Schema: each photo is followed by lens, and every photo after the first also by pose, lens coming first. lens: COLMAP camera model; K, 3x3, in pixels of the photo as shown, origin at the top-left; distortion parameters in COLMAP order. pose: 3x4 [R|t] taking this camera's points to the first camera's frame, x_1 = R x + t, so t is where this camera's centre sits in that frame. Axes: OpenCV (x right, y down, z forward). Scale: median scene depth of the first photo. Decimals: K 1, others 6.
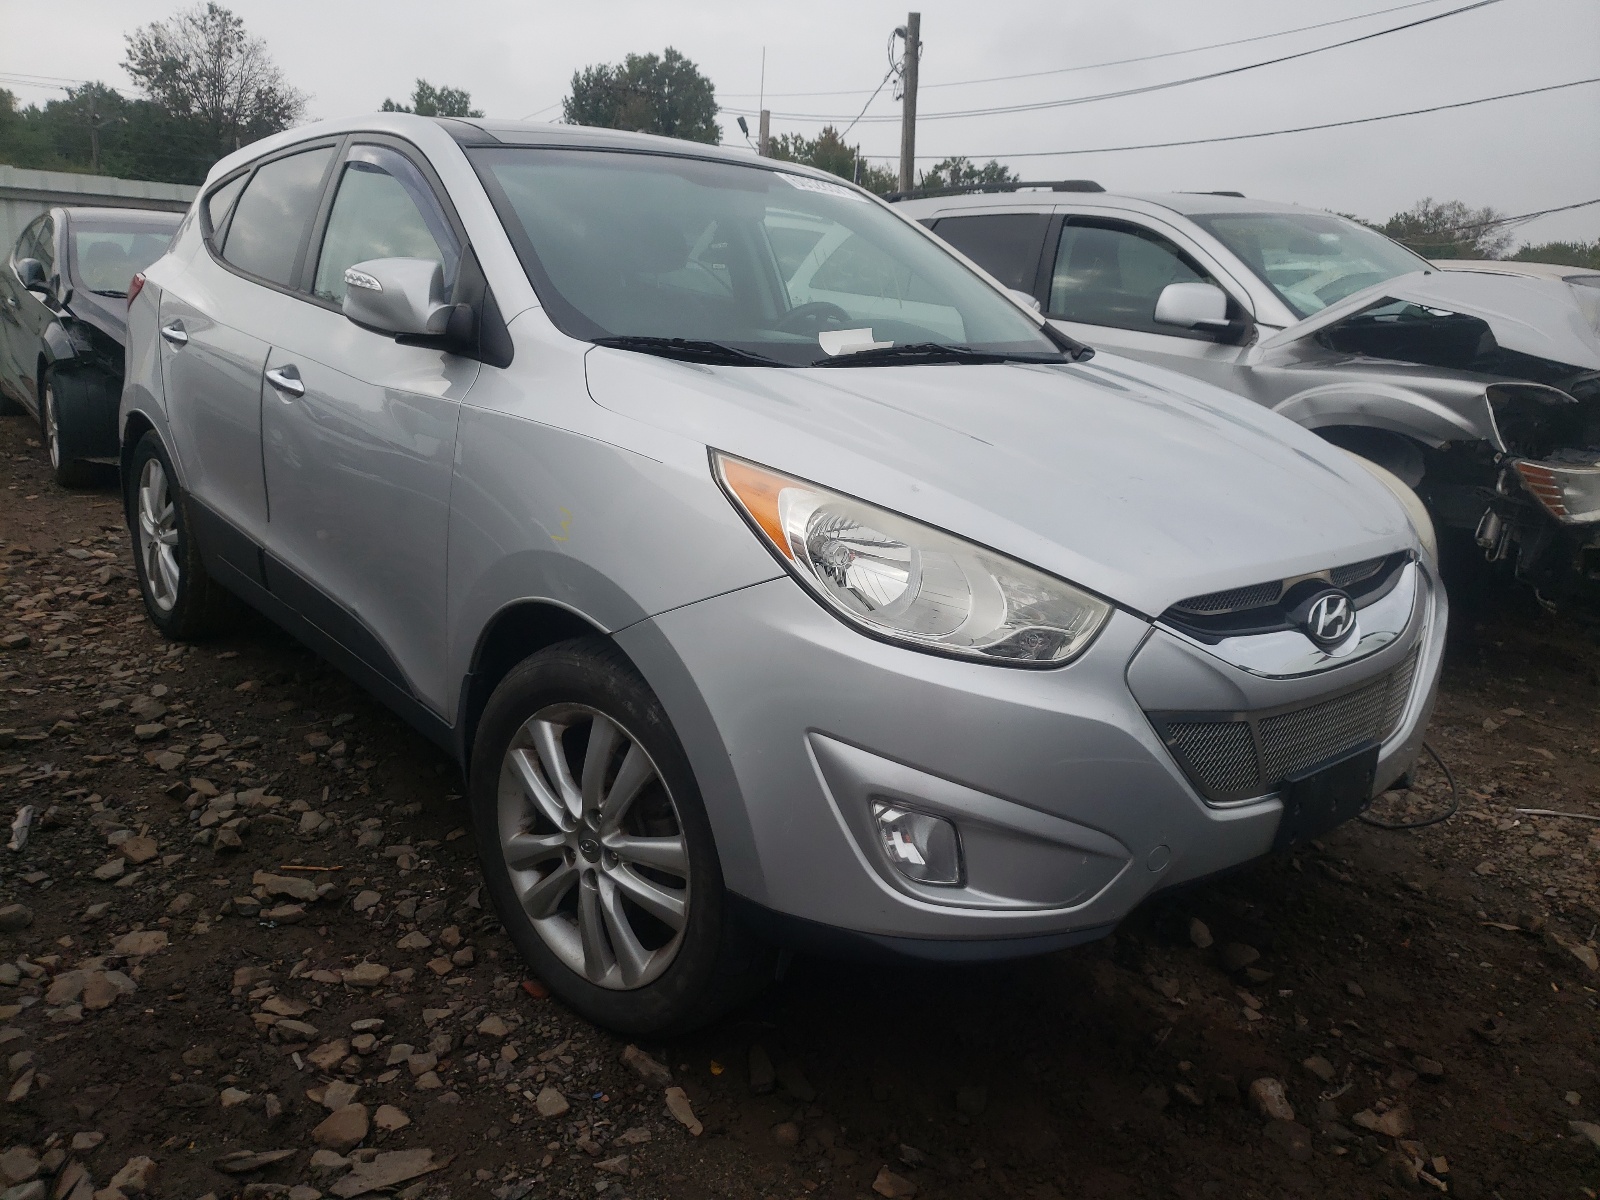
lens RADIAL K [[1194.2, 0, 801.9], [0, 1194.2, 594.4], [0, 0, 1]] dist [-0.007564, 0.023353]
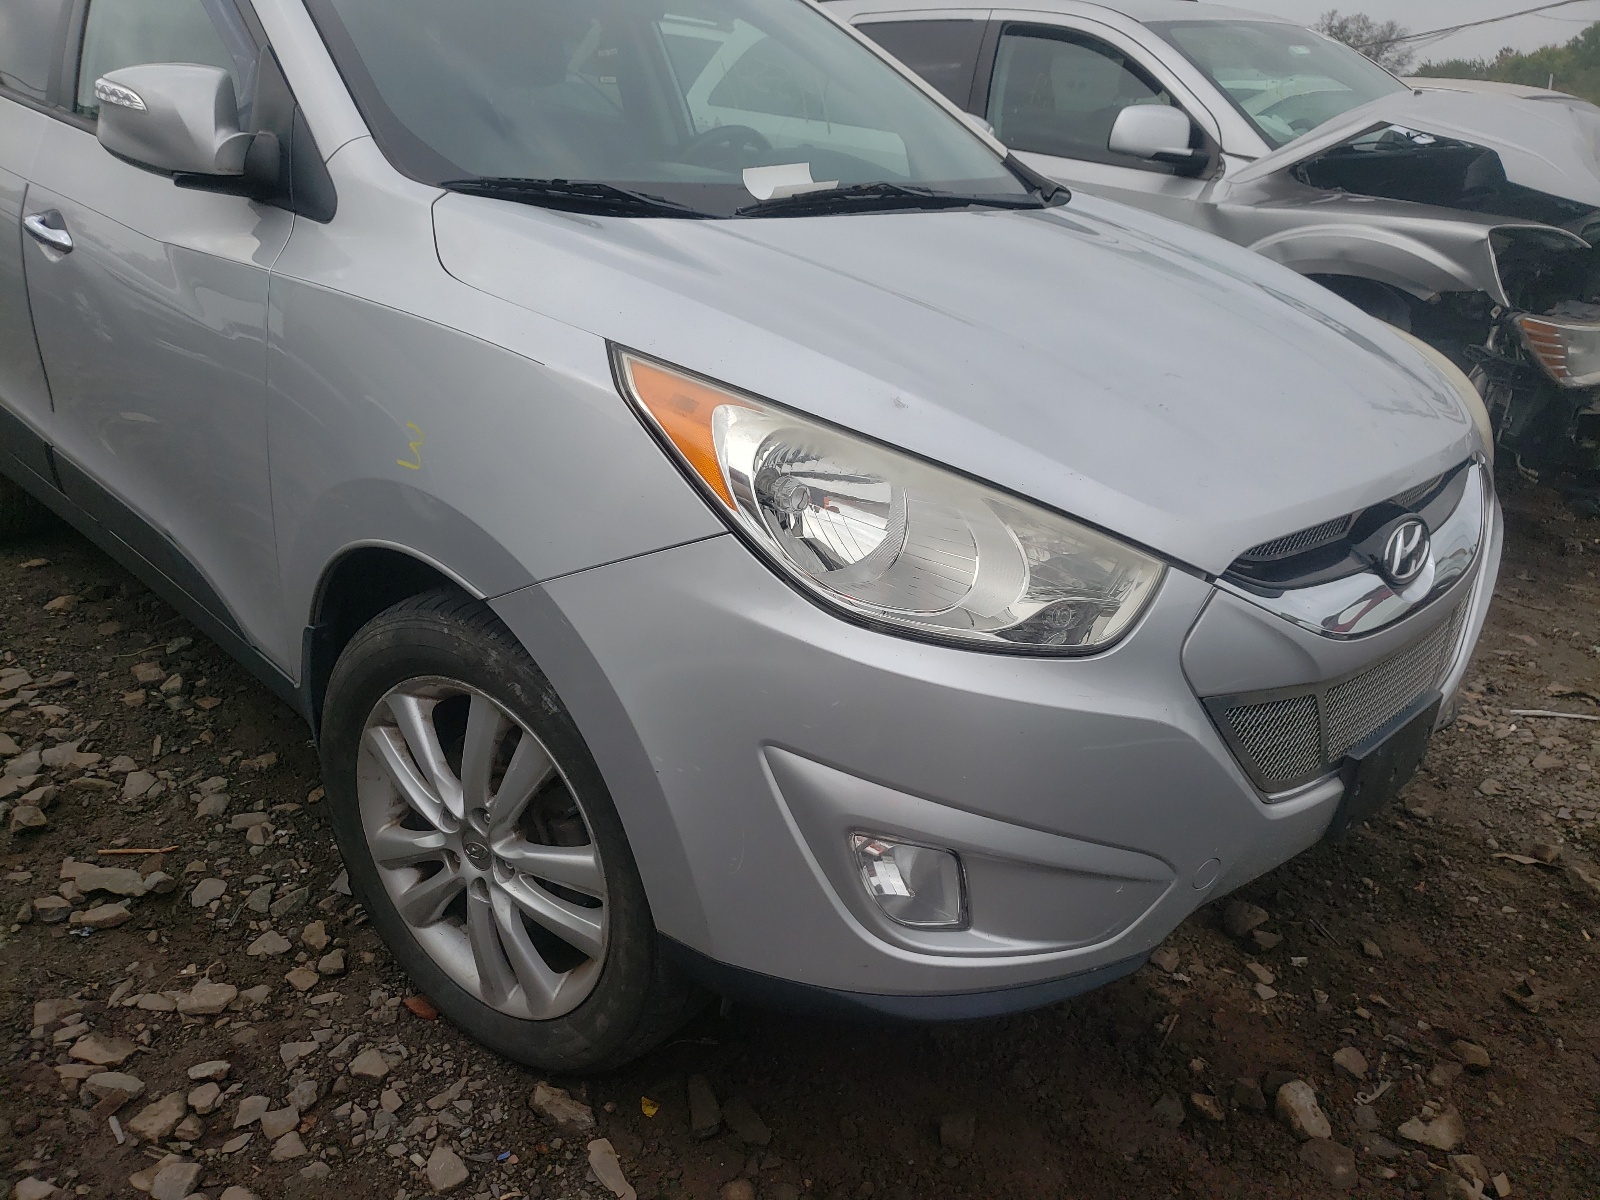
lens RADIAL K [[1194.2, 0, 805.8], [0, 1194.2, 611.0], [0, 0, 1]] dist [-0.007564, 0.023353]
pose [[0.996059, -0.030314, 0.083347, -0.020999], [0.017598, 0.988640, 0.149269, -0.059111], [-0.086925, -0.147214, 0.985278, 0.216650]]
